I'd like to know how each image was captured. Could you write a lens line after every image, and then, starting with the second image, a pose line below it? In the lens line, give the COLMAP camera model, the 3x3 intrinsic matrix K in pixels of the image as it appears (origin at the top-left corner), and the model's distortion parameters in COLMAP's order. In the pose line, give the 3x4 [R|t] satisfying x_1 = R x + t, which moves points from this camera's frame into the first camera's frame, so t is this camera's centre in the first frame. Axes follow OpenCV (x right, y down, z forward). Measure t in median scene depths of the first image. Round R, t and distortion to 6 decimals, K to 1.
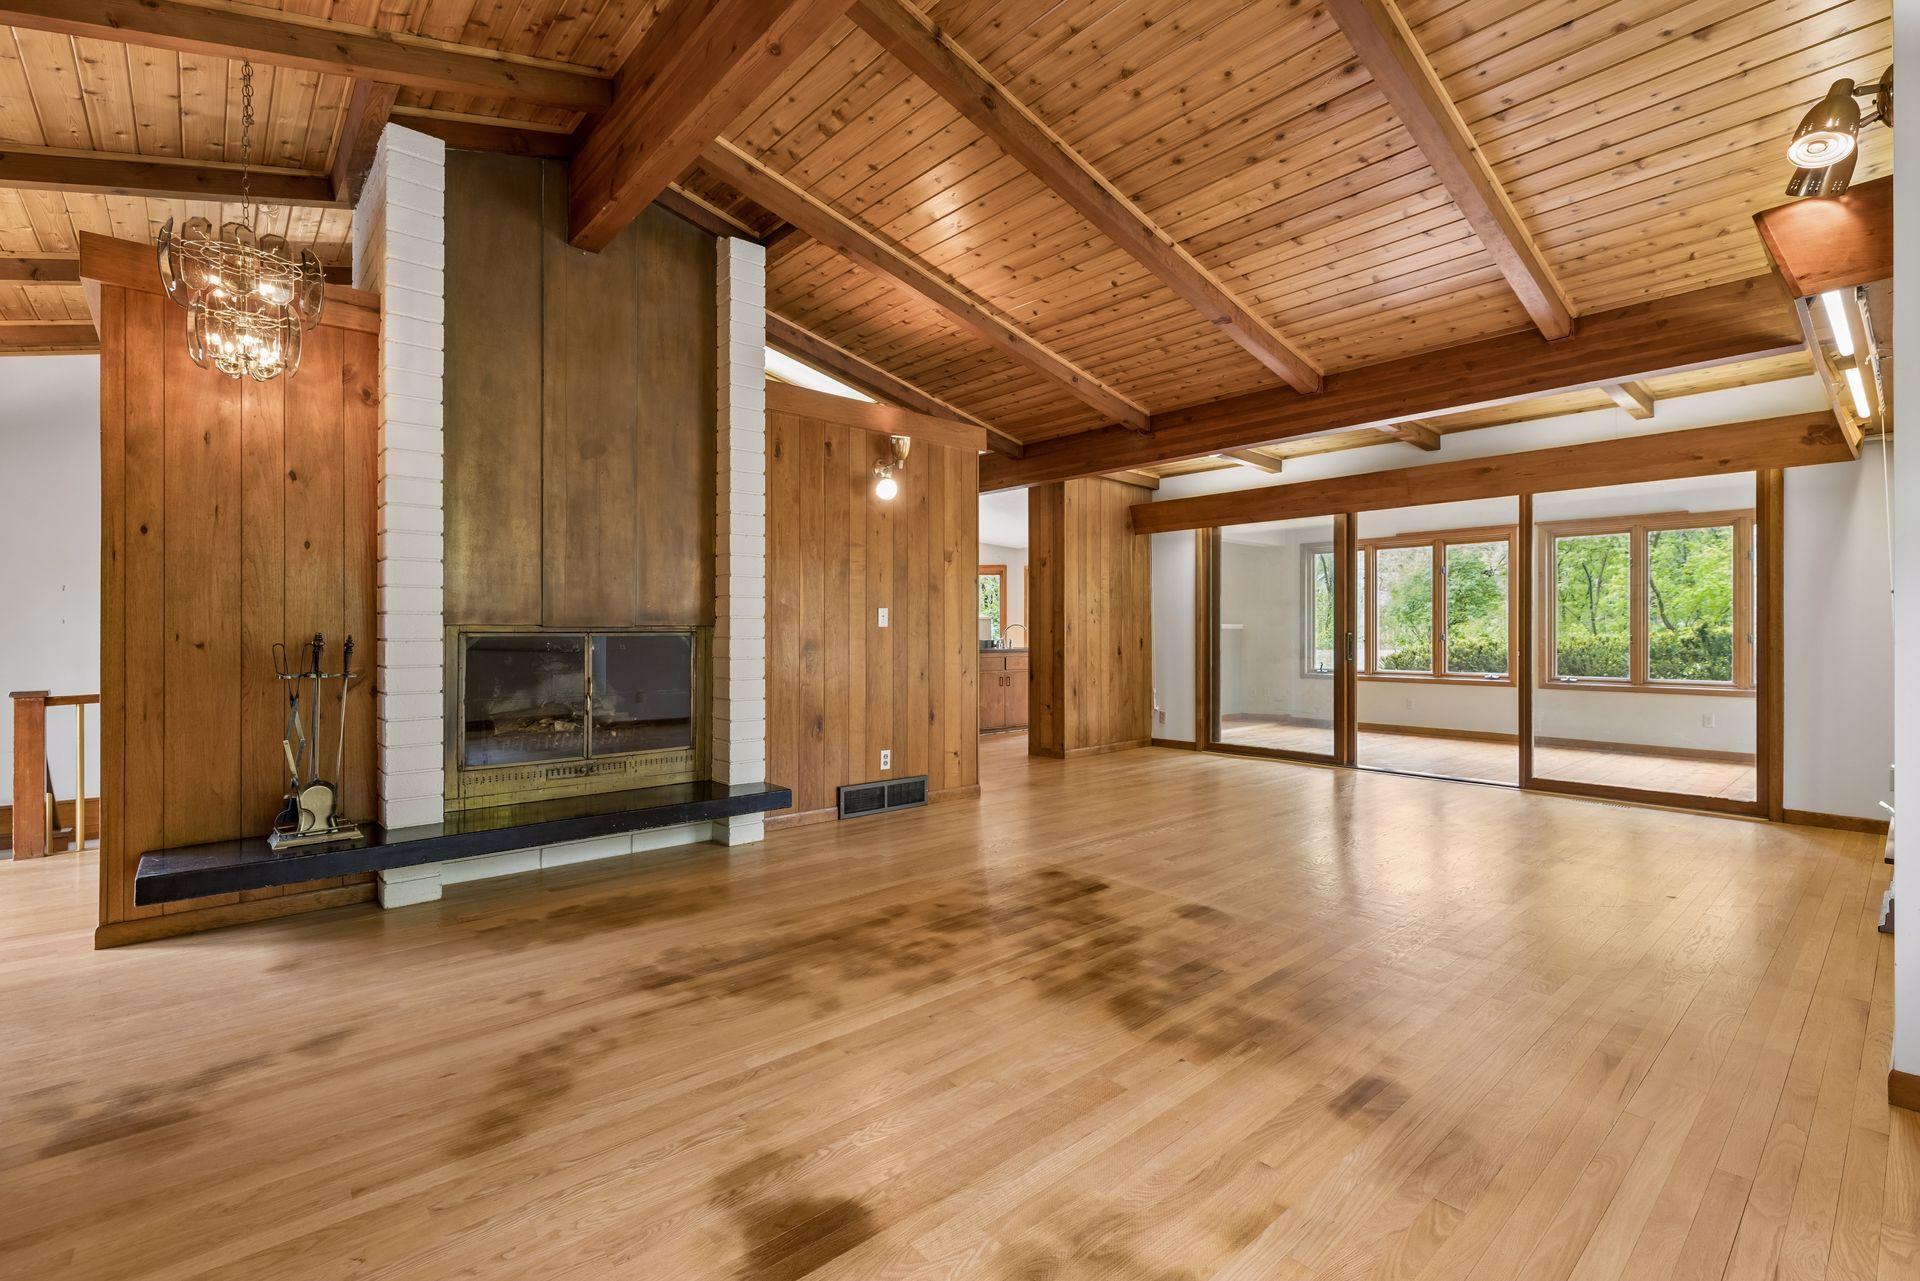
lens RADIAL K [[855.8, 0, 972.1], [0, 855.8, 632.7], [0, 0, 1]] dist [0.001063, 0.000036]
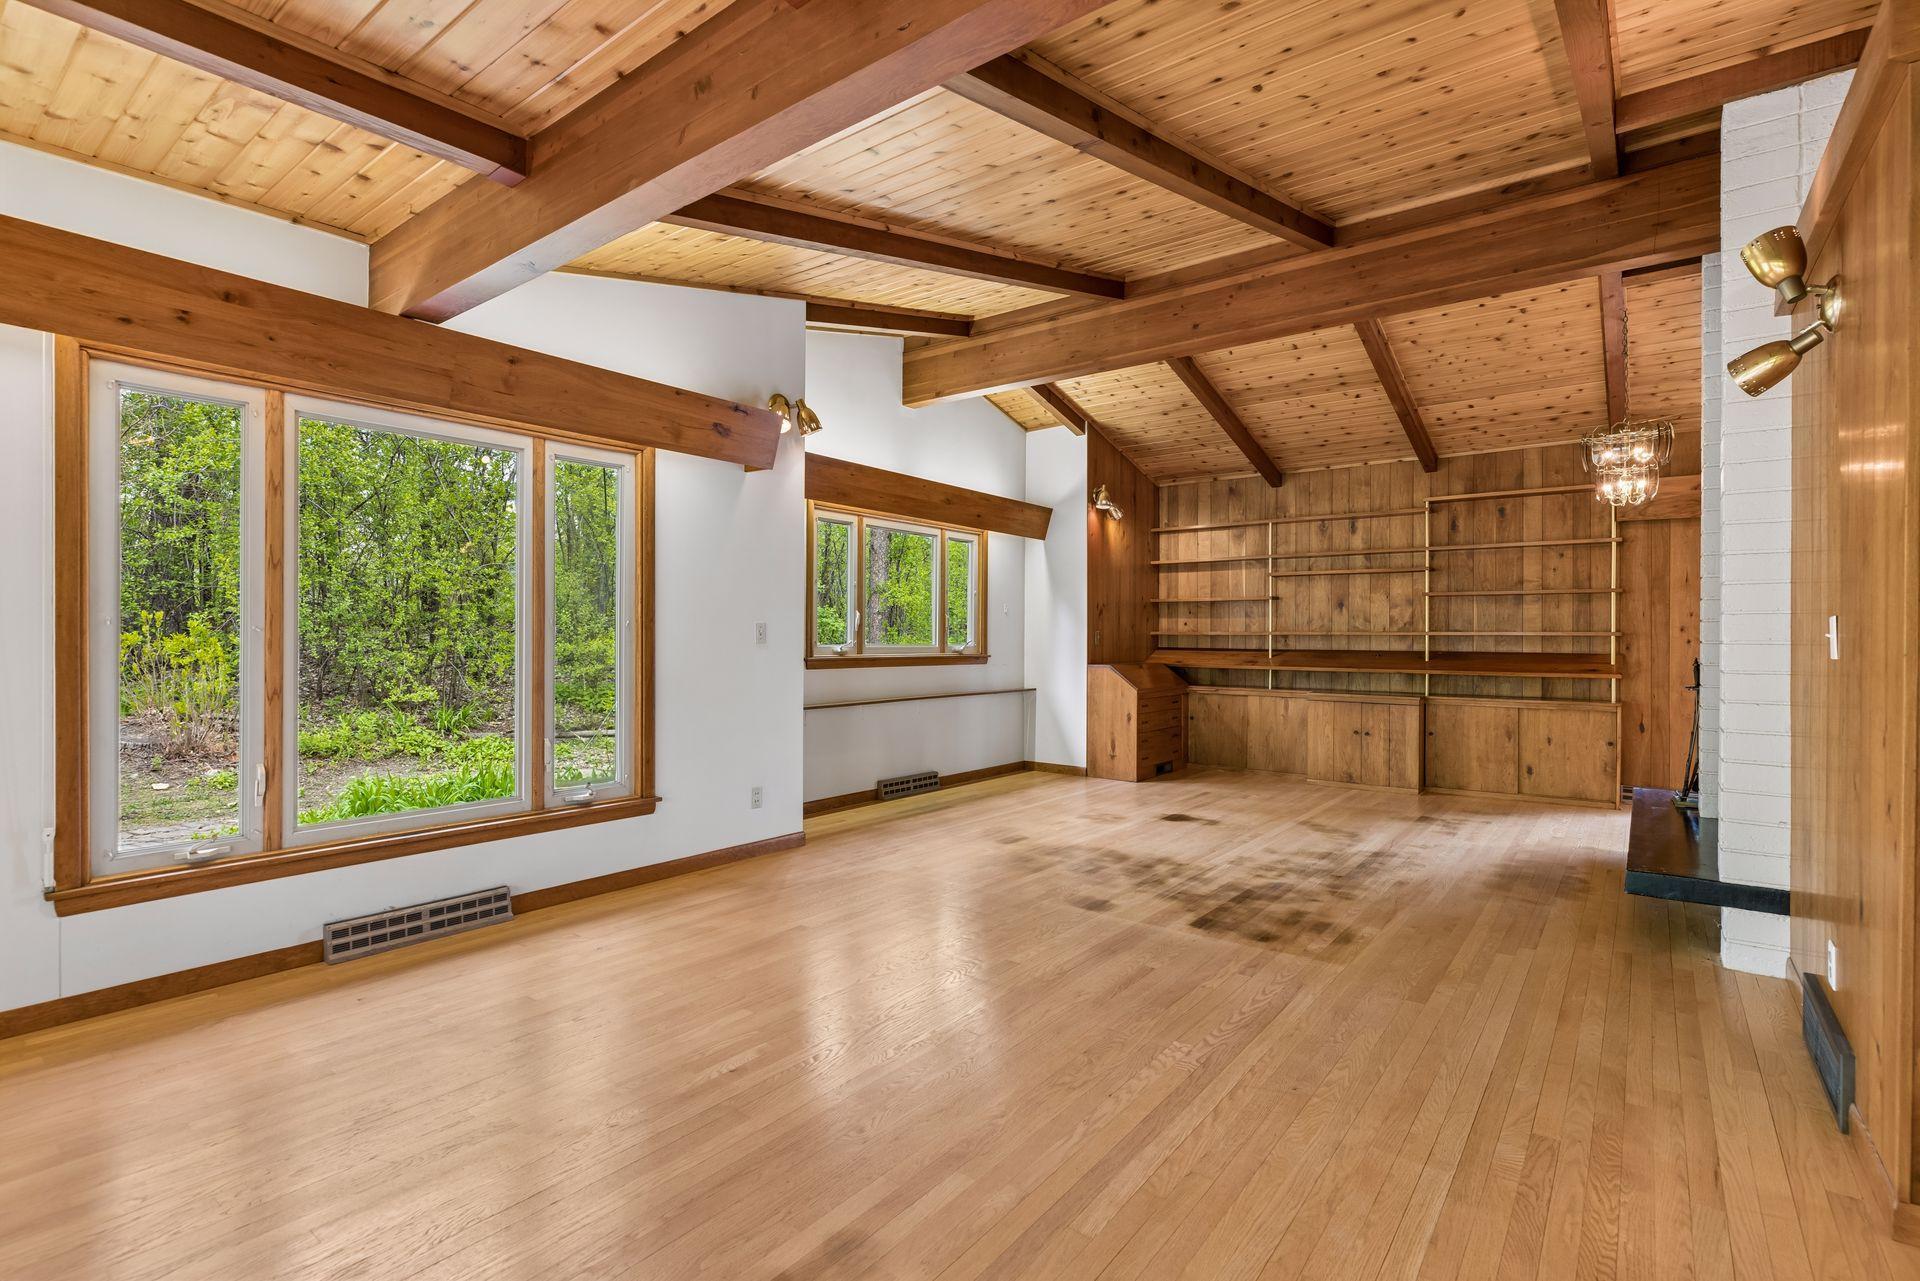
lens RADIAL K [[894.9, 0, 962.0], [0, 894.9, 633.2], [0, 0, 1]] dist [-0.003098, -0.000458]
pose [[-0.983848, -0.008468, -0.178806, 0.549500], [-0.007231, 0.999945, -0.007572, -0.017702], [0.178861, -0.006157, -0.983855, 1.800319]]
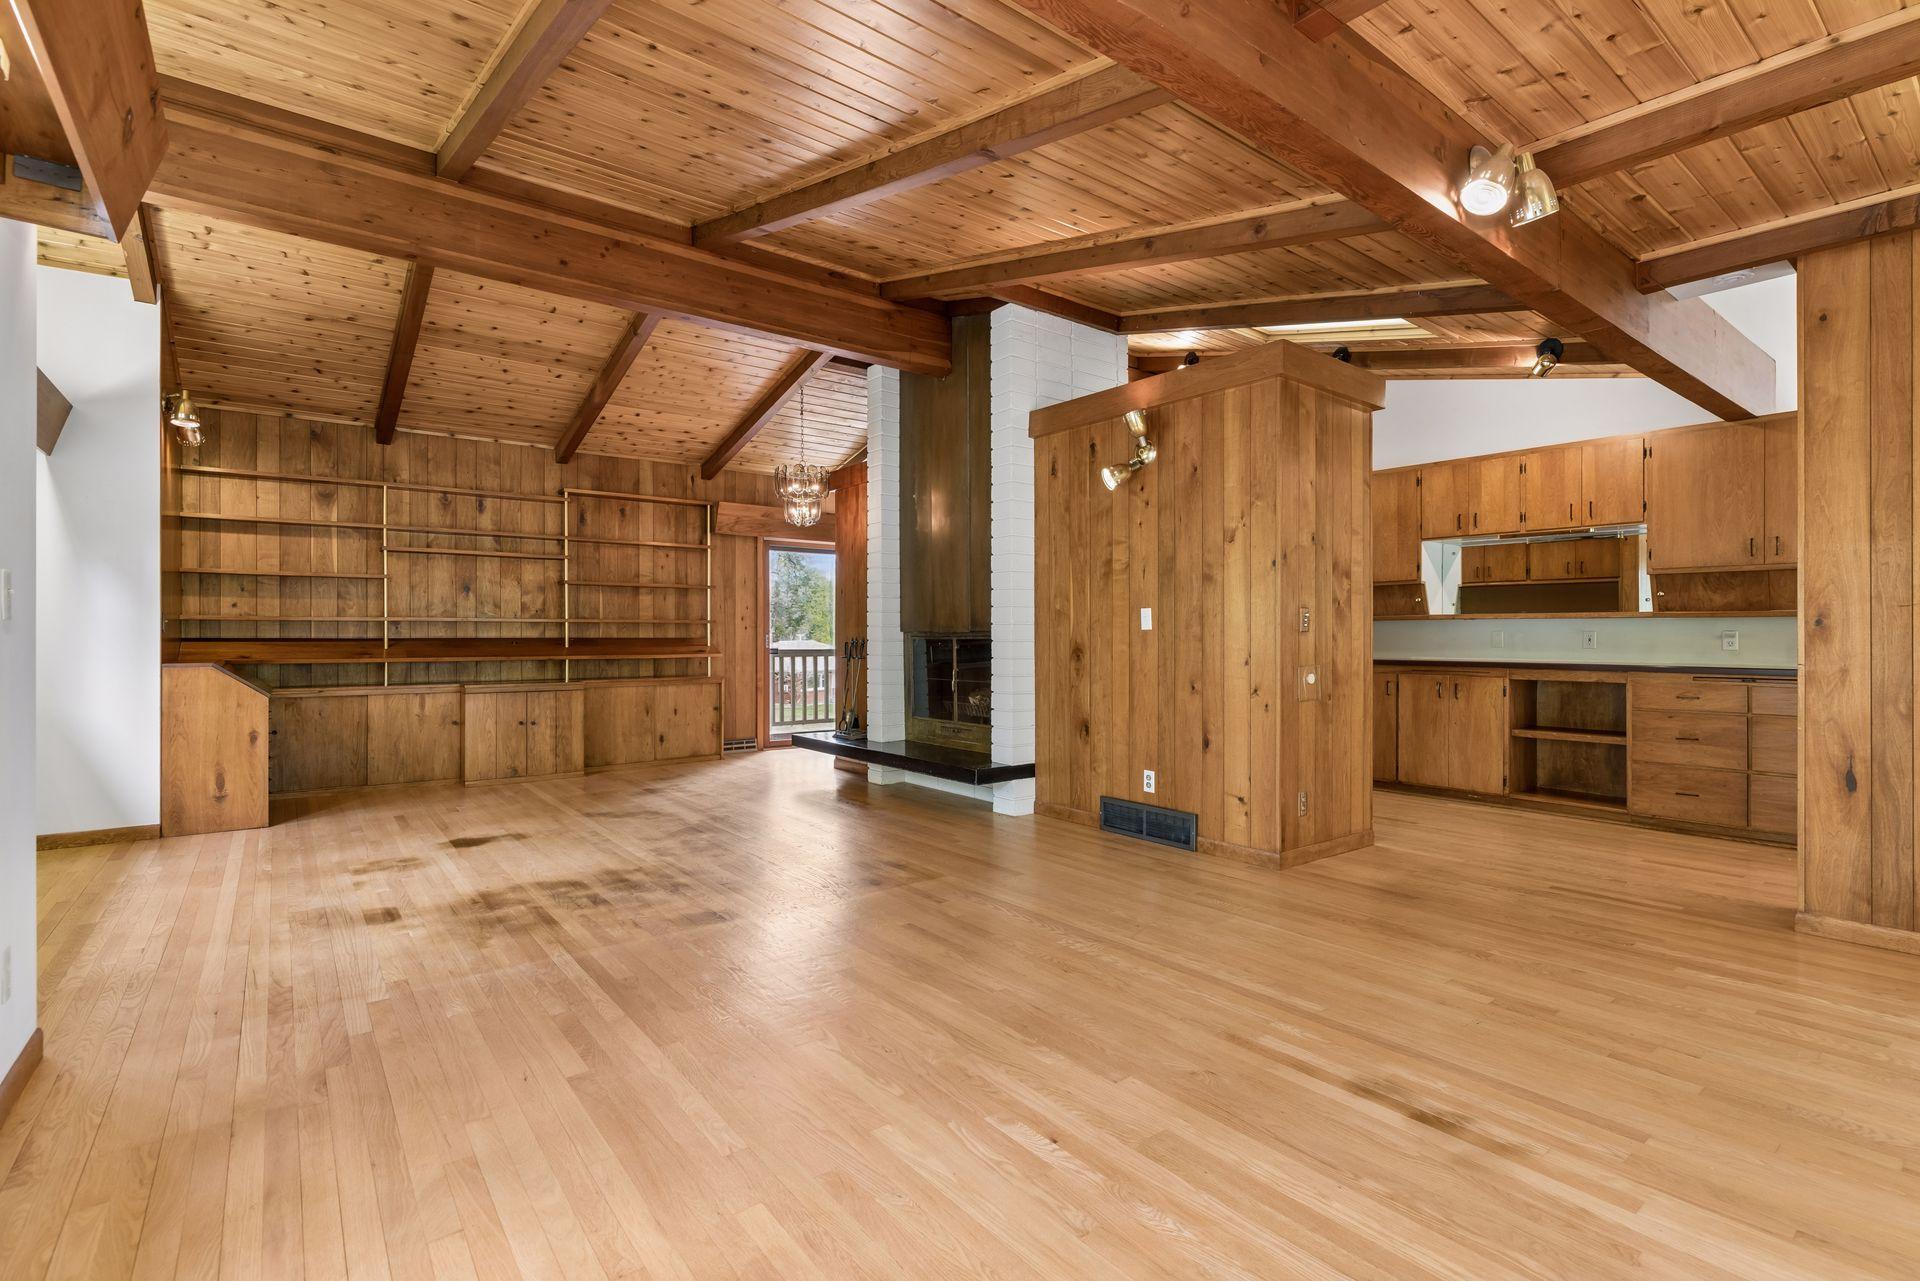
lens RADIAL K [[894.9, 0, 962.0], [0, 894.9, 633.2], [0, 0, 1]] dist [-0.003098, -0.000458]
pose [[-0.072593, -0.004467, -0.997352, 1.088314], [0.003947, 0.999981, -0.004766, 0.000805], [0.997354, -0.004283, -0.072574, 1.153957]]
